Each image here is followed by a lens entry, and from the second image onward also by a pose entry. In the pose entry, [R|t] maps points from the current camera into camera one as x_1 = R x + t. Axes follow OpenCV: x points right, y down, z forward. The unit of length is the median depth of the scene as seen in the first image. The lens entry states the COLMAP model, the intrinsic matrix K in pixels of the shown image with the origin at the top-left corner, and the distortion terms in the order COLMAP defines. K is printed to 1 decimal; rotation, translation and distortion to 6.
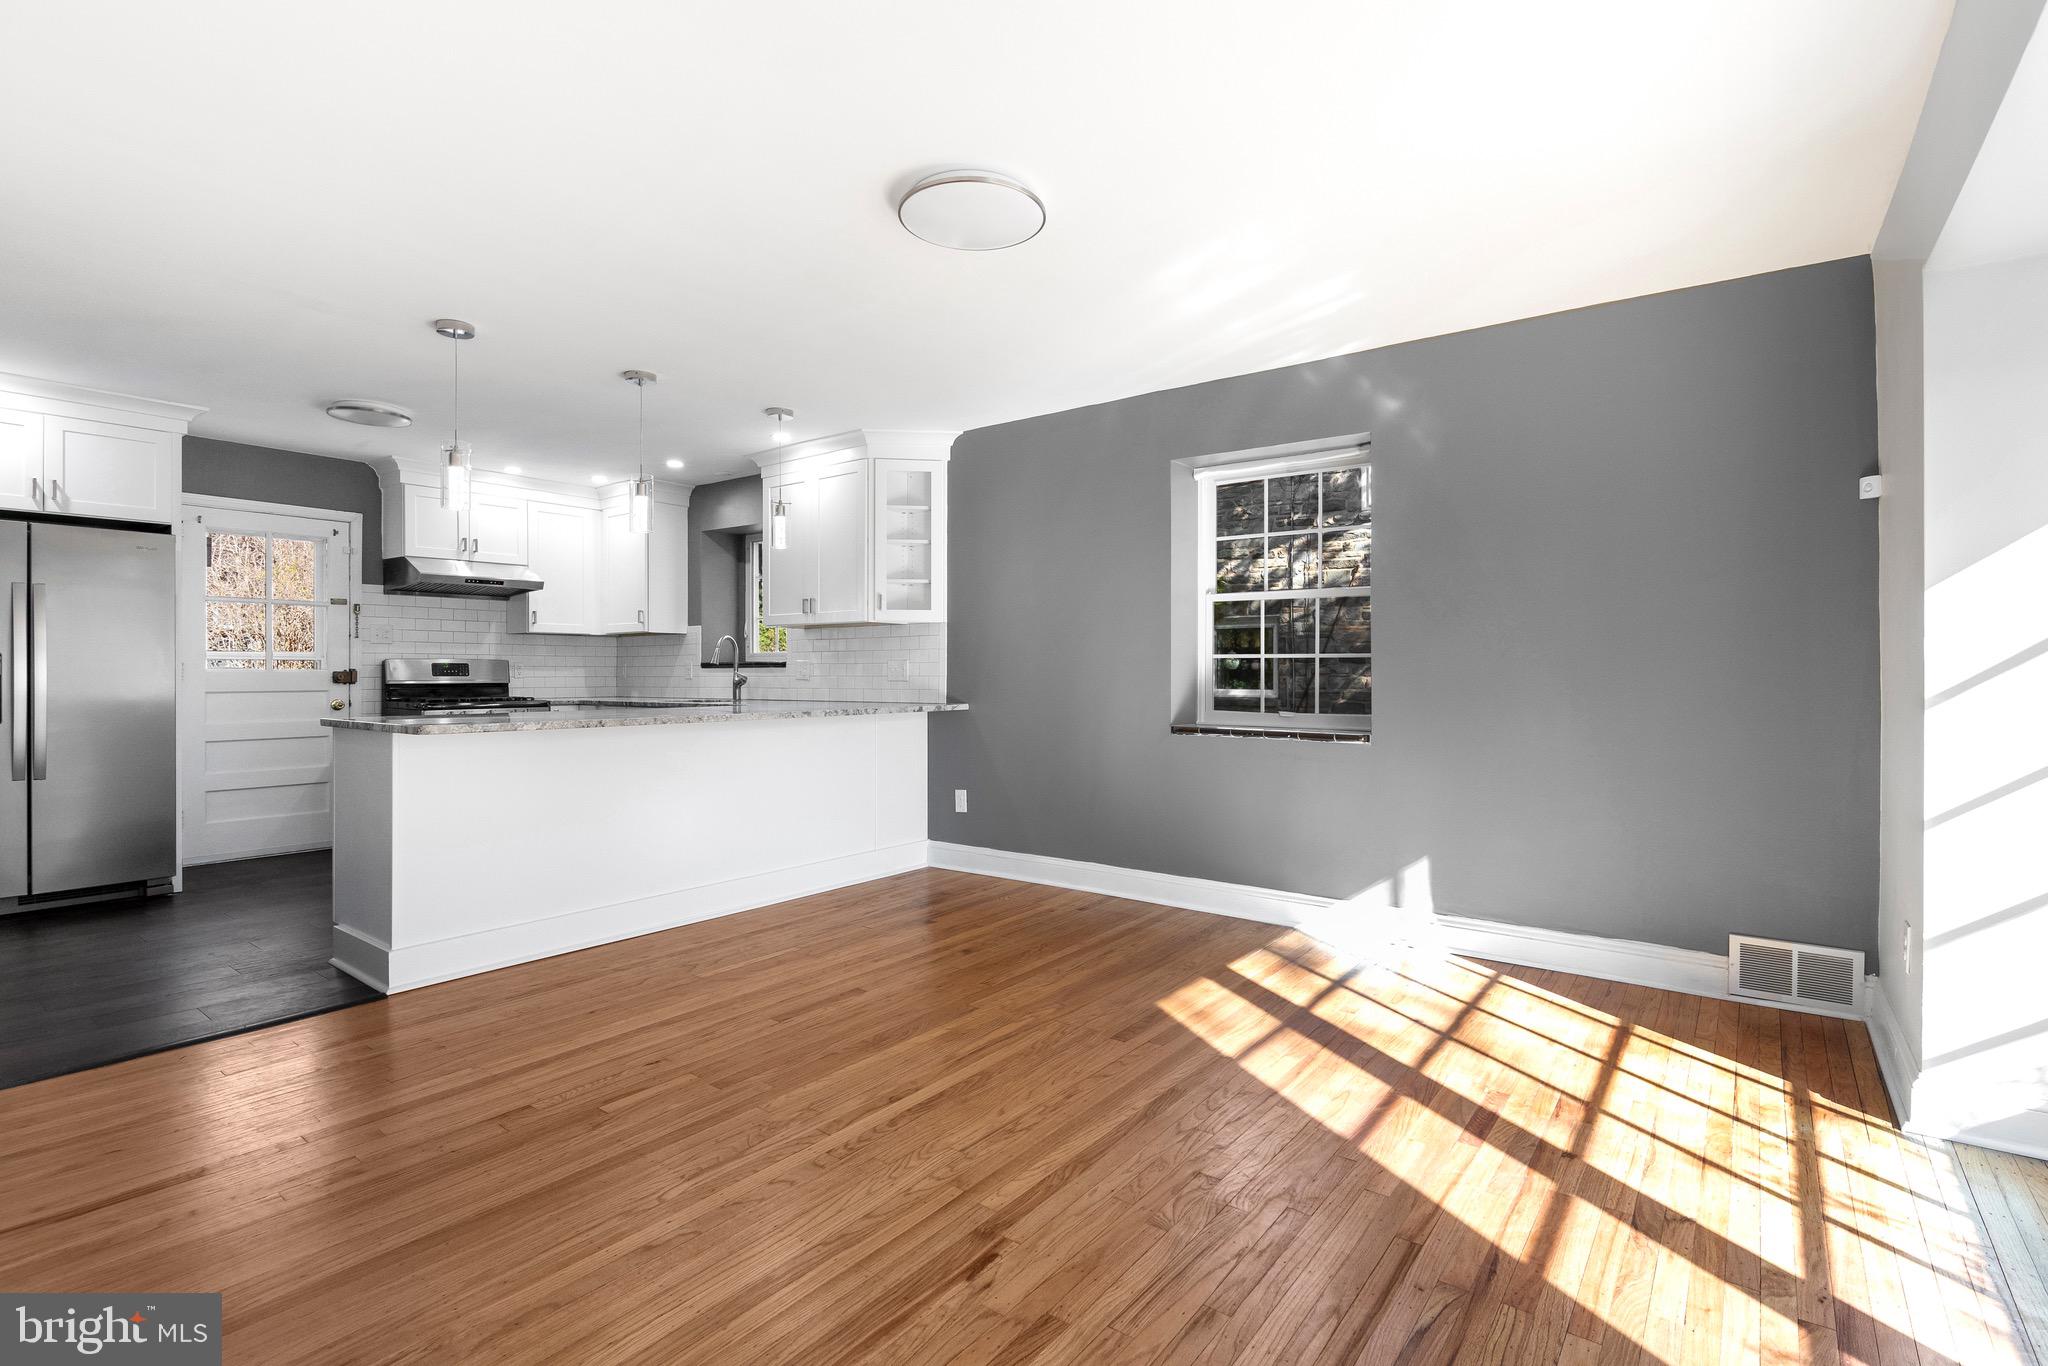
lens RADIAL K [[956.4, 0, 1028.4], [0, 956.4, 675.9], [0, 0, 1]] dist [-0.002388, -0.000314]
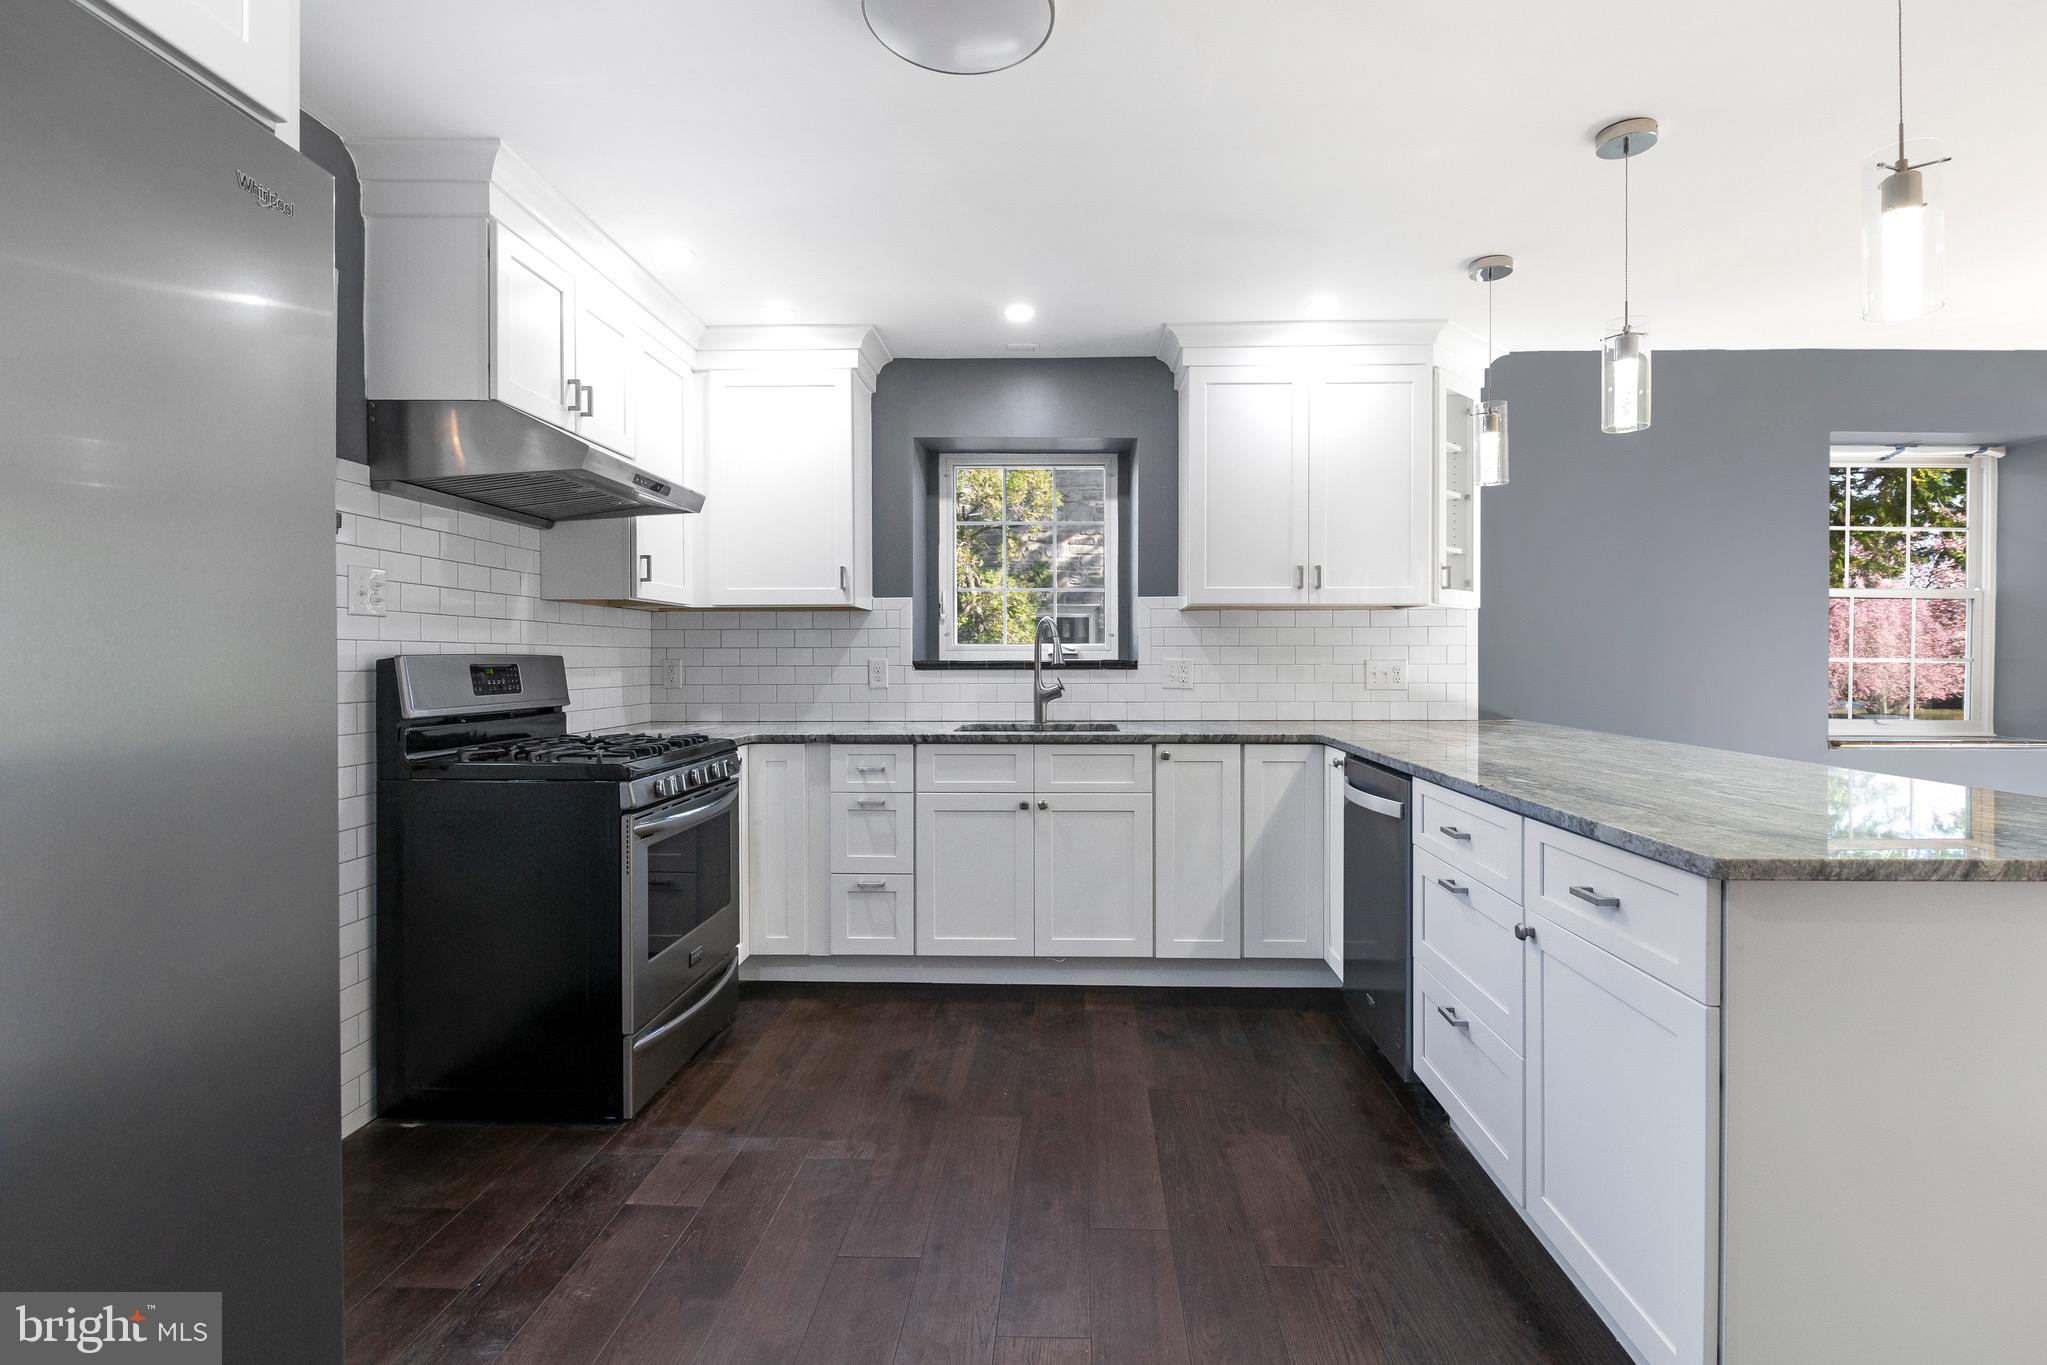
lens RADIAL K [[955.9, 0, 1029.8], [0, 955.9, 678.3], [0, 0, 1]] dist [-0.002388, -0.000314]
pose [[0.806581, -0.013970, 0.590959, -0.647573], [0.002224, 0.999785, 0.020598, -0.015126], [-0.591119, -0.015300, 0.806439, 0.496027]]
